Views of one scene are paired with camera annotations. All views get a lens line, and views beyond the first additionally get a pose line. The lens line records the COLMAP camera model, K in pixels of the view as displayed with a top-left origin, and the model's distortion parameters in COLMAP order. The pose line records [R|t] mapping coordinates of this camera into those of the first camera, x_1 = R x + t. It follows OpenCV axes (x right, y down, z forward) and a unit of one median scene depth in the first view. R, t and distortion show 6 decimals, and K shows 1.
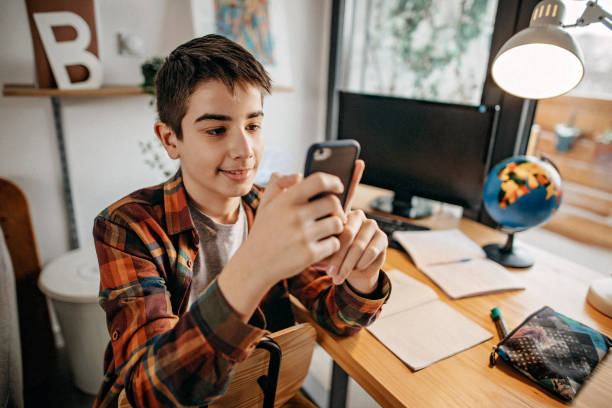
lens RADIAL K [[405.9, 0, 306.0], [0, 405.9, 204.0], [0, 0, 1]] dist [-0.060131, 0.028288]
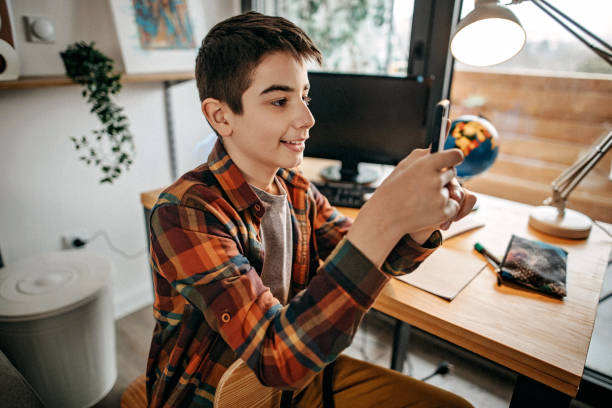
lens RADIAL K [[388.4, 0, 306.0], [0, 388.4, 204.0], [0, 0, 1]] dist [-0.090918, 0.059284]
pose [[0.957493, -0.131816, 0.256578, -0.372048], [0.118896, 0.990757, 0.065303, 0.012583], [-0.262814, -0.032021, 0.964315, 0.039561]]
